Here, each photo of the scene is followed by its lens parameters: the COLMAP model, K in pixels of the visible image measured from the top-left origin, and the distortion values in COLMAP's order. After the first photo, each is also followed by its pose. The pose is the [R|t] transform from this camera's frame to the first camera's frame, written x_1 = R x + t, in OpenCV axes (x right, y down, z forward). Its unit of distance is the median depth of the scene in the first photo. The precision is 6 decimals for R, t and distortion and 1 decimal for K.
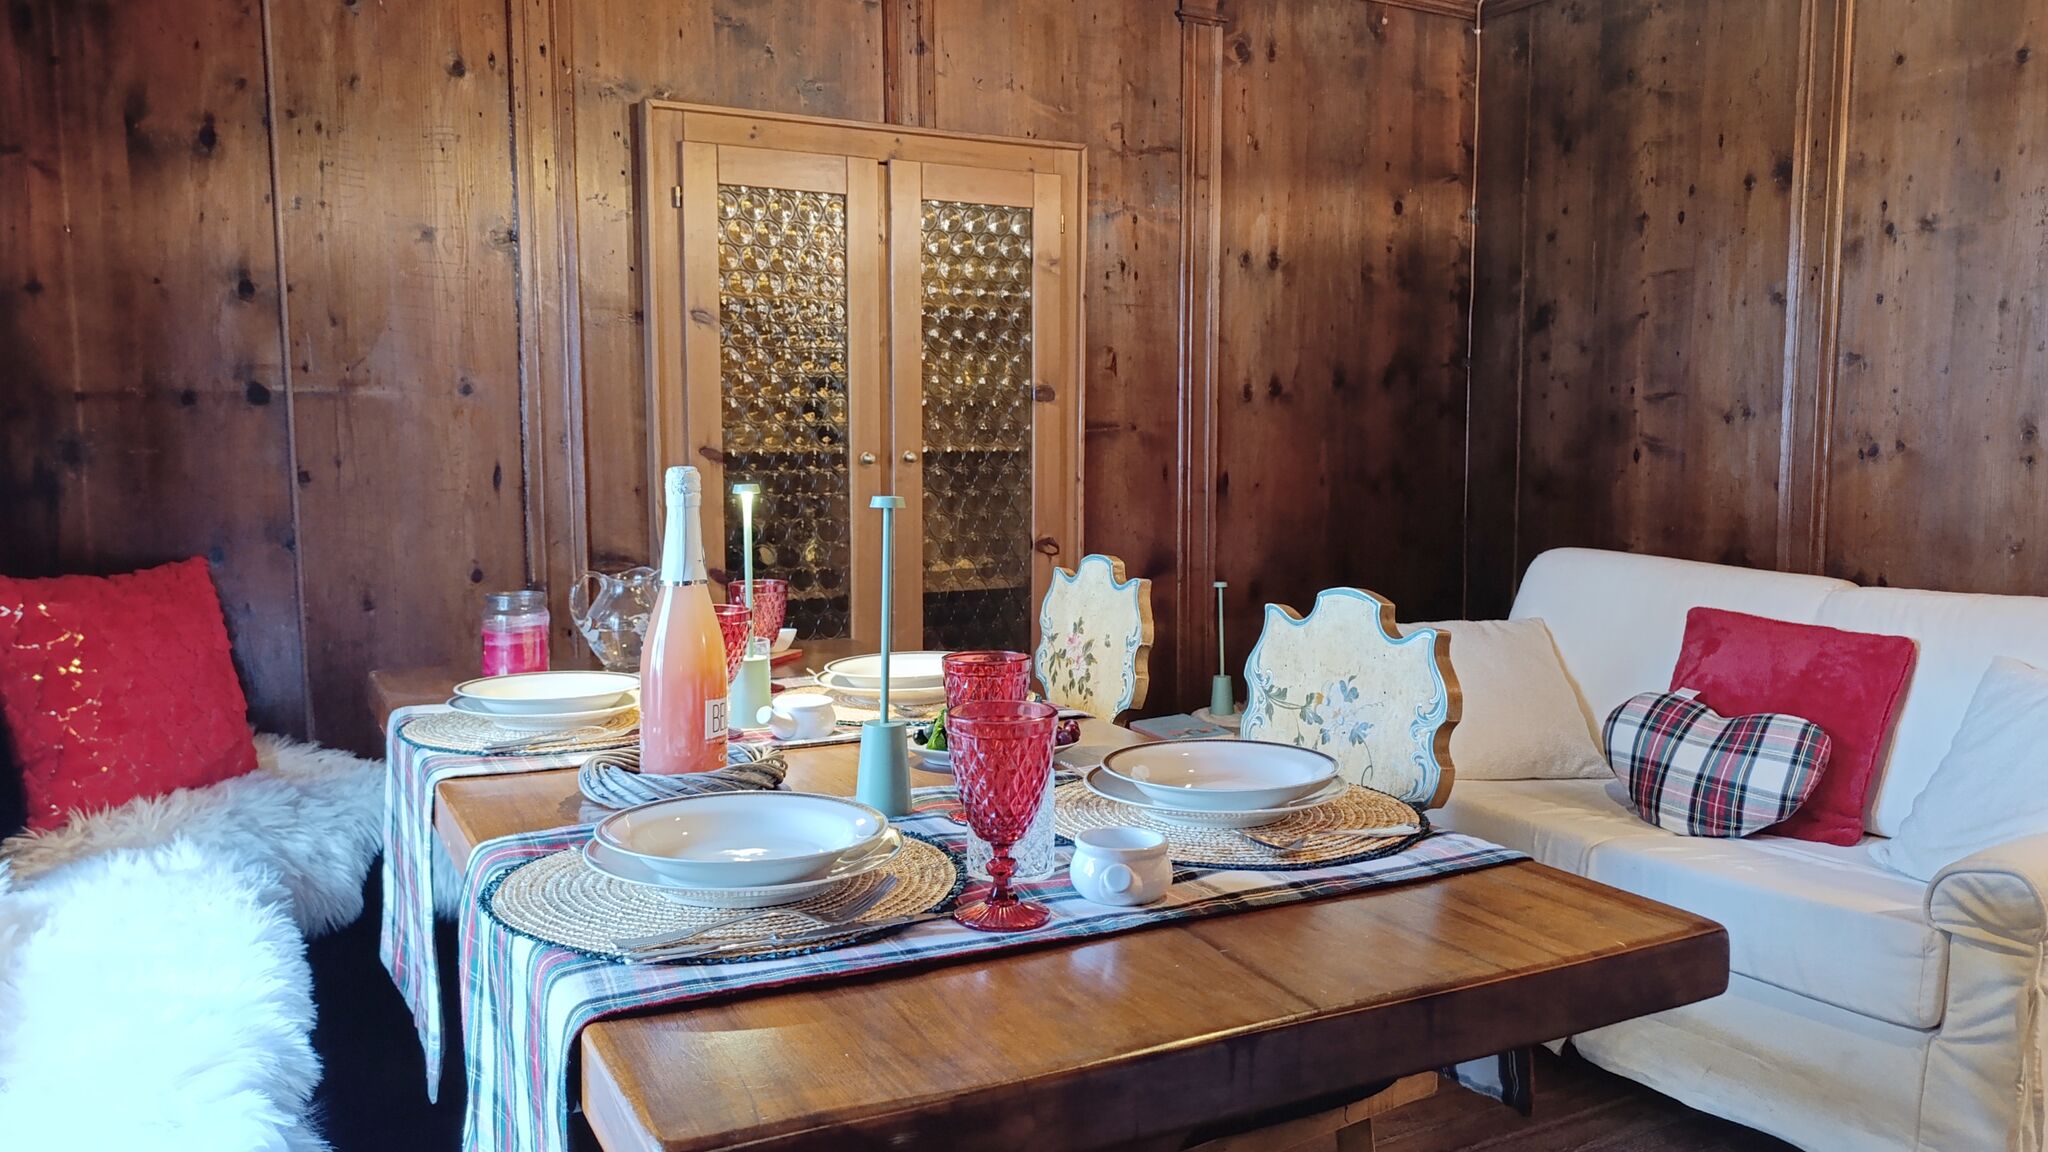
lens RADIAL K [[1452.6, 0, 1014.5], [0, 1452.6, 567.4], [0, 0, 1]] dist [0.043266, -0.057533]
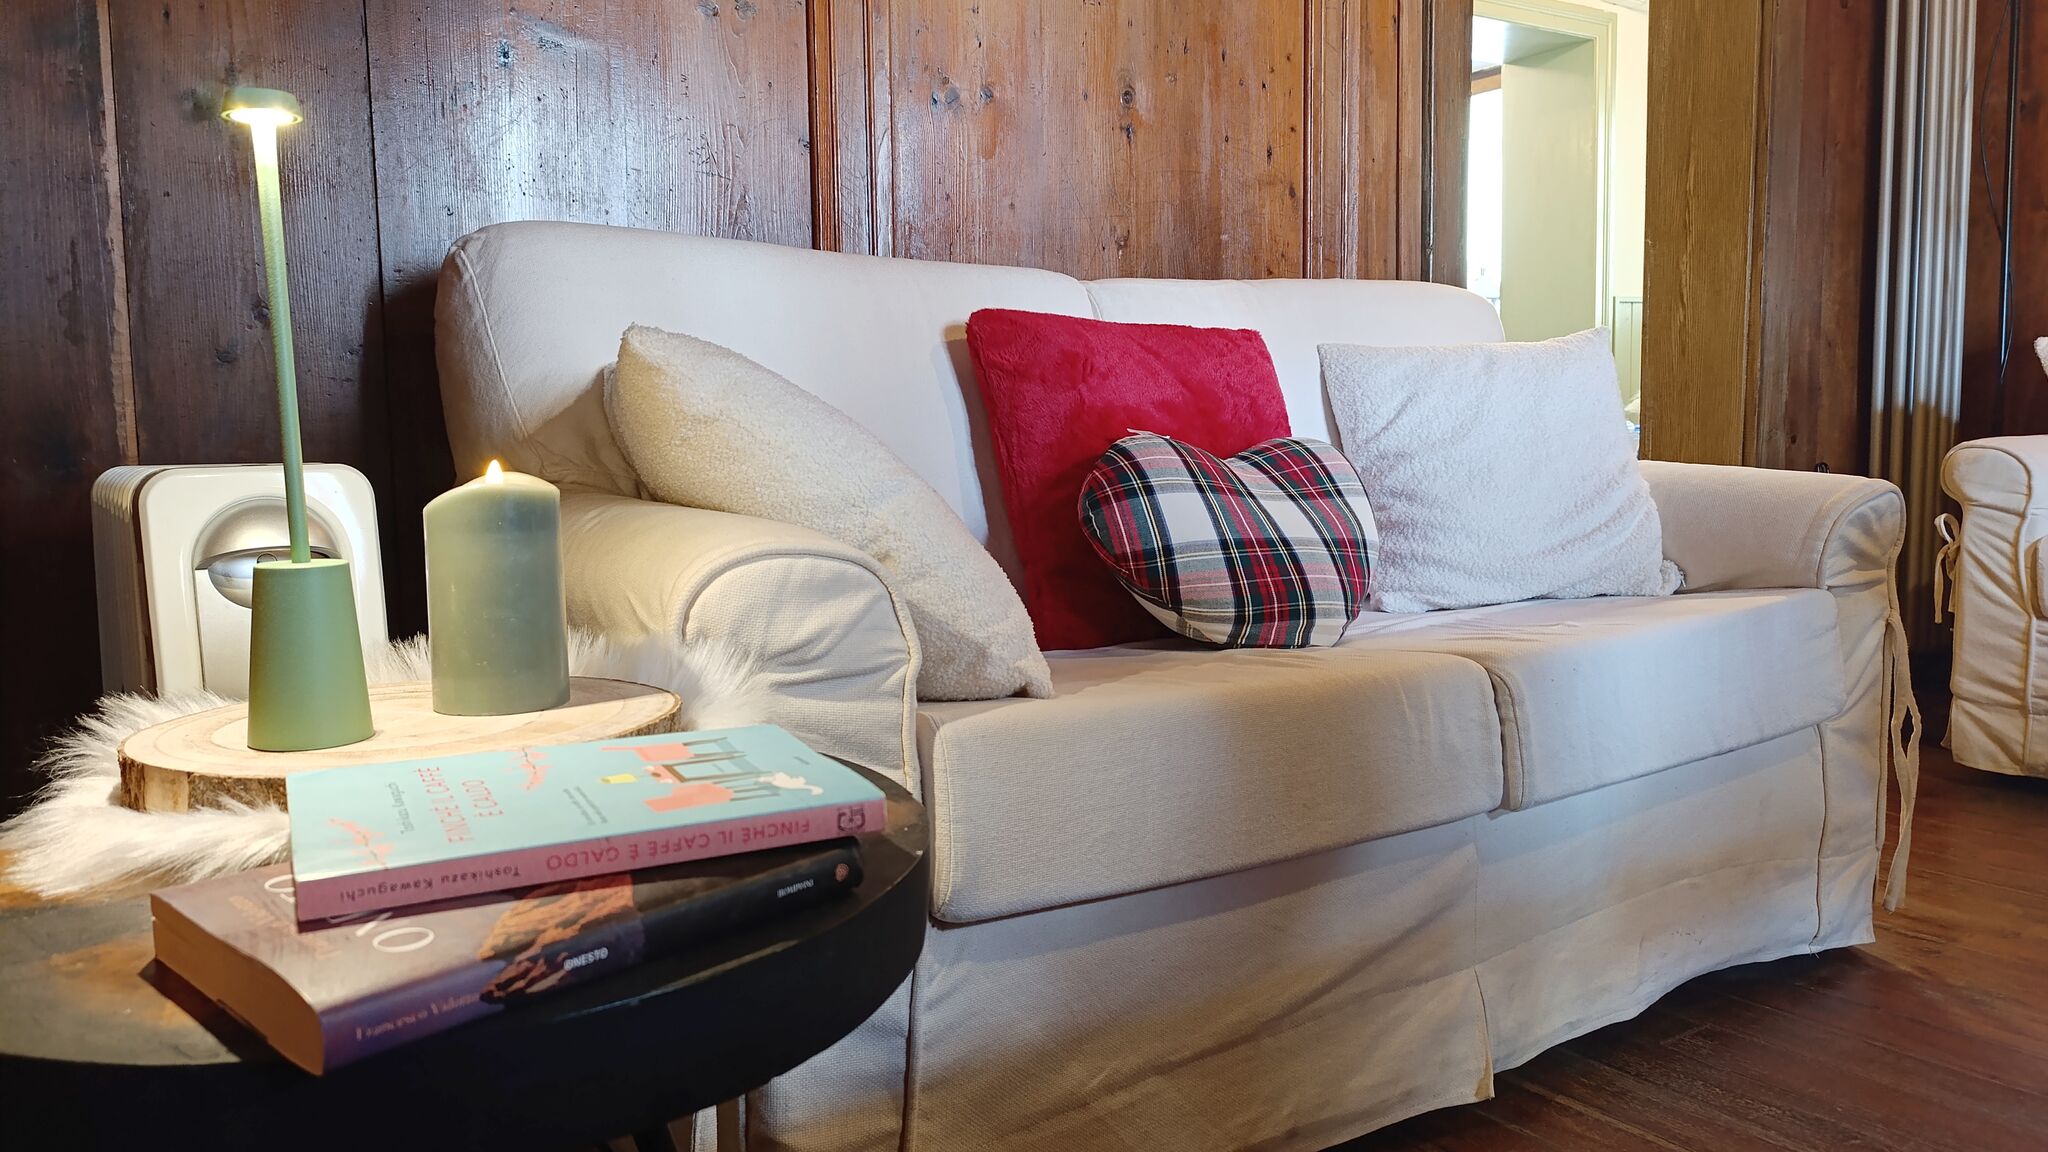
lens RADIAL K [[1452.6, 0, 1014.5], [0, 1452.6, 567.4], [0, 0, 1]] dist [0.043266, -0.057533]
pose [[-0.129460, -0.073501, 0.988857, -0.092310], [0.107707, 0.990306, 0.087710, 0.078784], [-0.985718, 0.117862, -0.120289, 1.081626]]
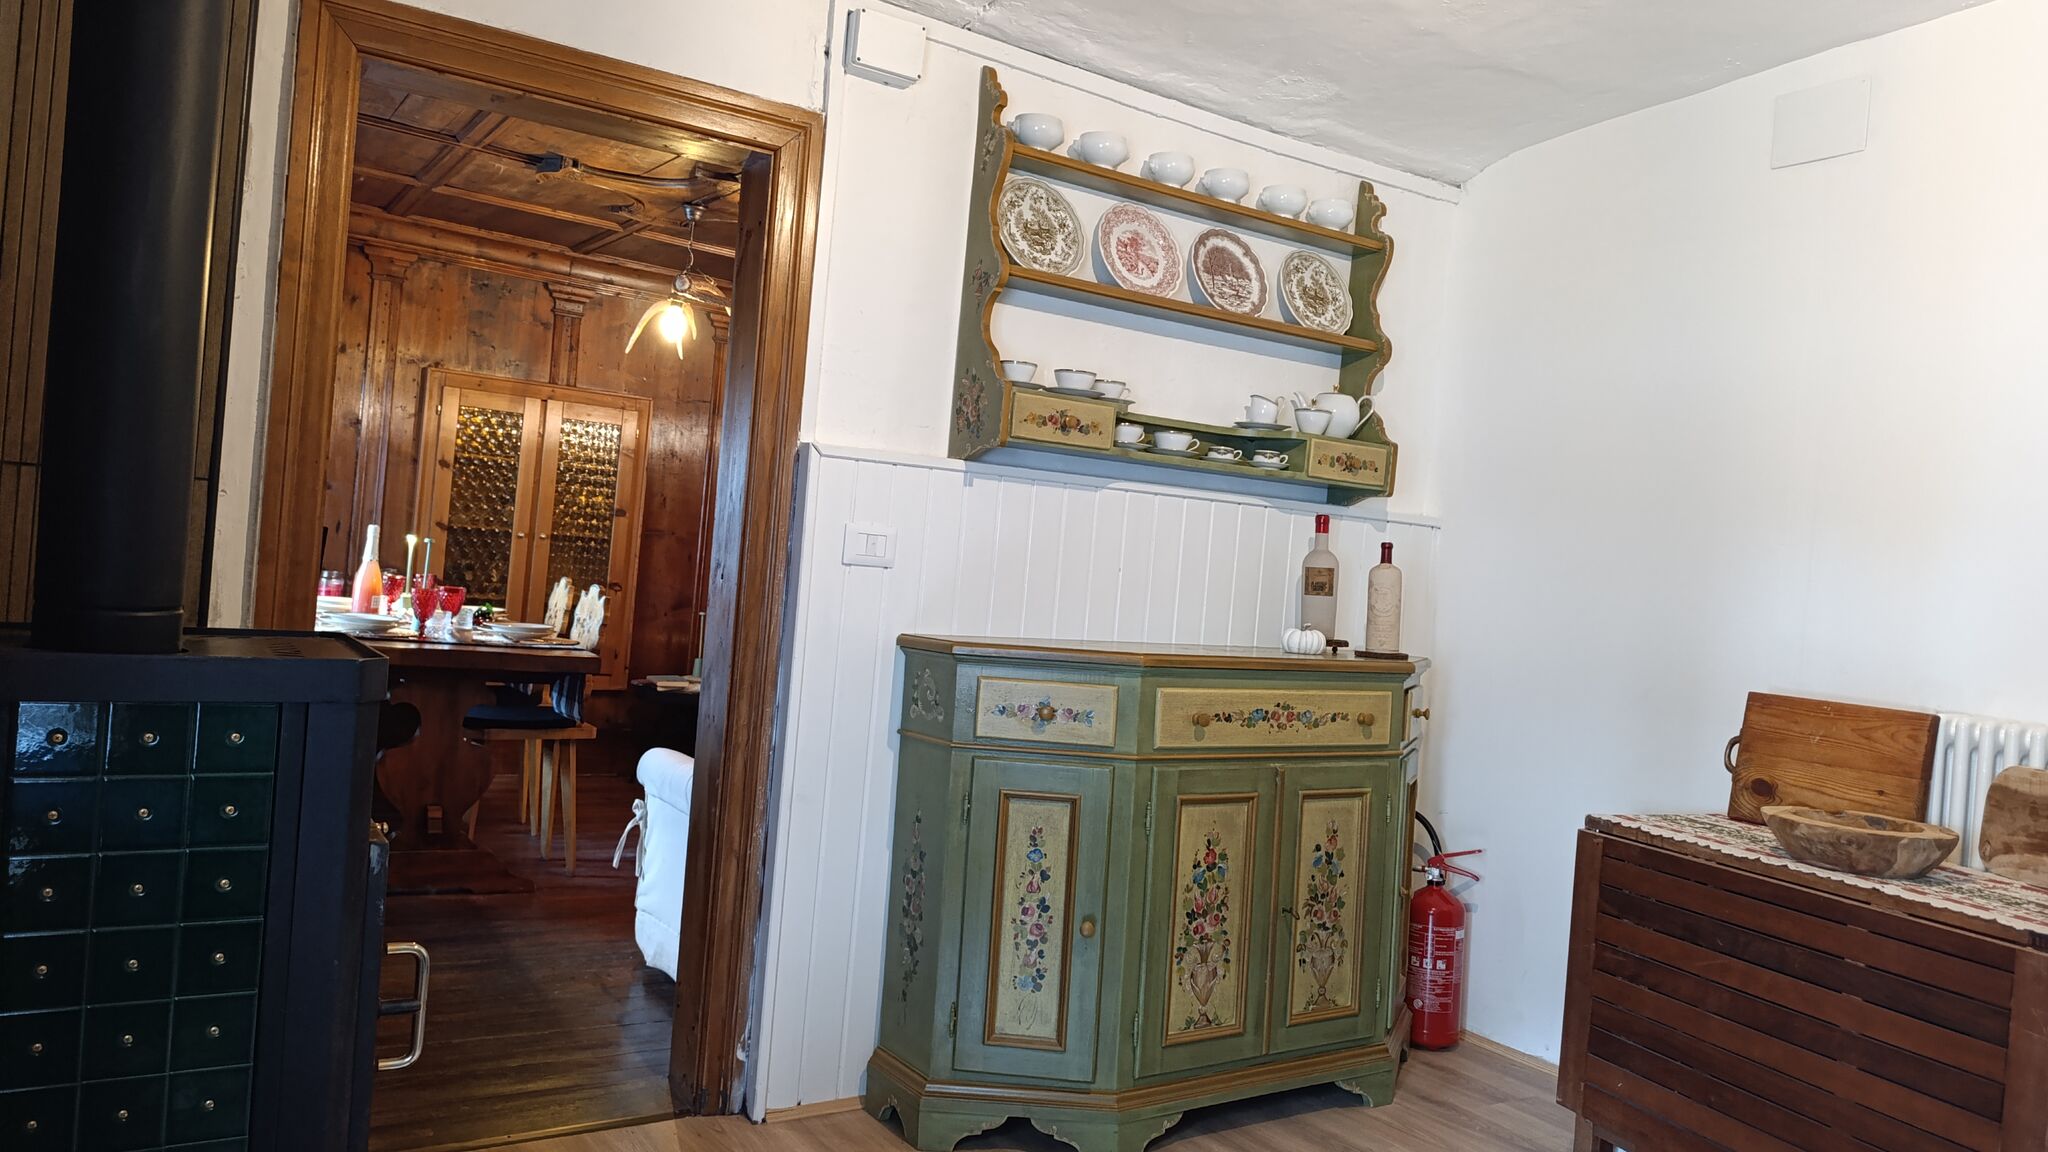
lens RADIAL K [[1382.7, 0, 1022.8], [0, 1382.7, 567.0], [0, 0, 1]] dist [0.044268, -0.051077]
pose [[0.992872, 0.092866, 0.074704, 0.506953], [-0.086676, 0.992837, -0.082225, 0.079496], [-0.081805, 0.075164, 0.993810, -1.141033]]
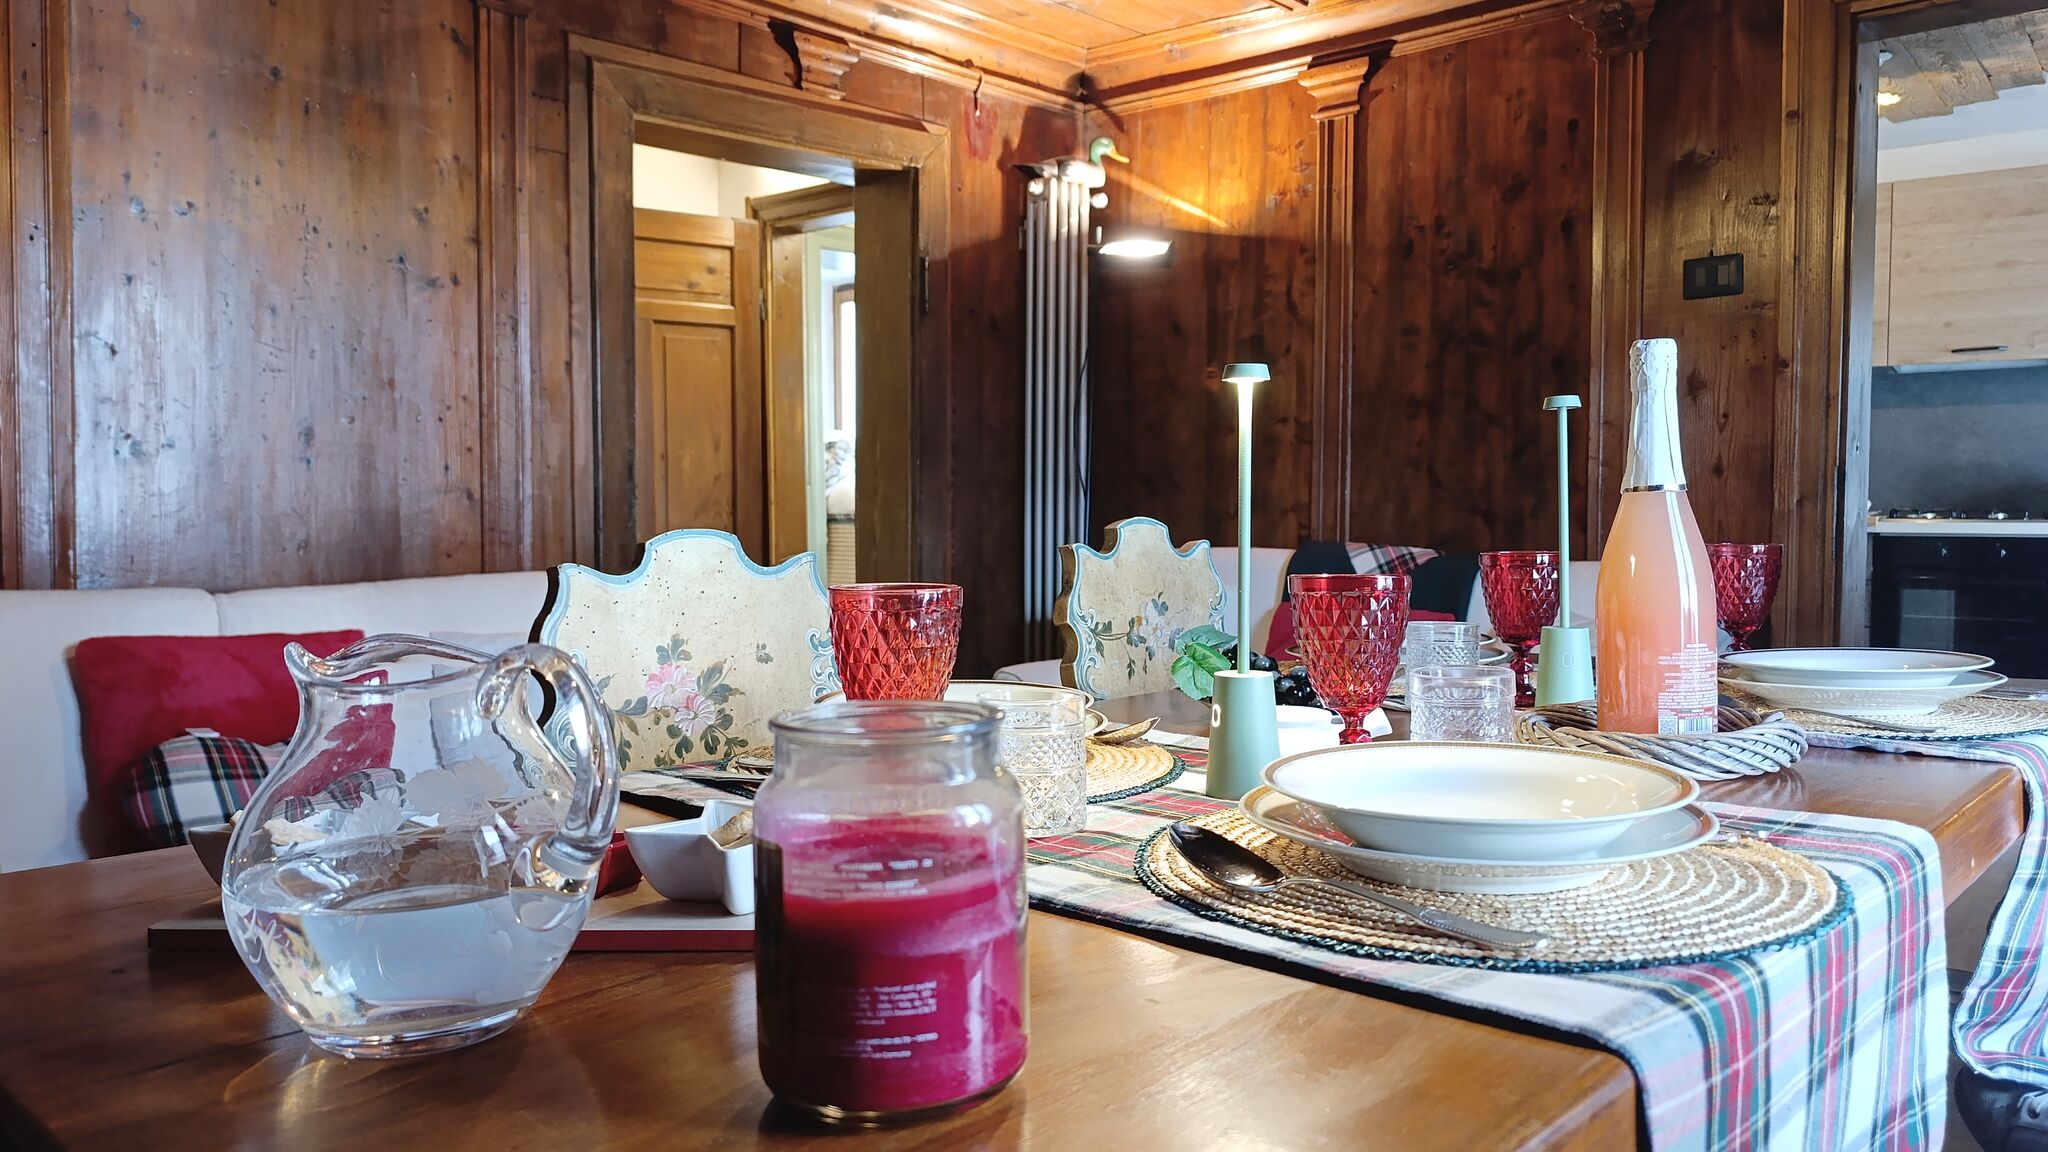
lens RADIAL K [[1452.6, 0, 1014.5], [0, 1452.6, 567.4], [0, 0, 1]] dist [0.043266, -0.057533]
pose [[-0.331247, -0.028580, 0.943111, -0.434292], [0.090476, 0.993973, 0.061899, -0.014268], [-0.939196, 0.105833, -0.326665, 0.797757]]
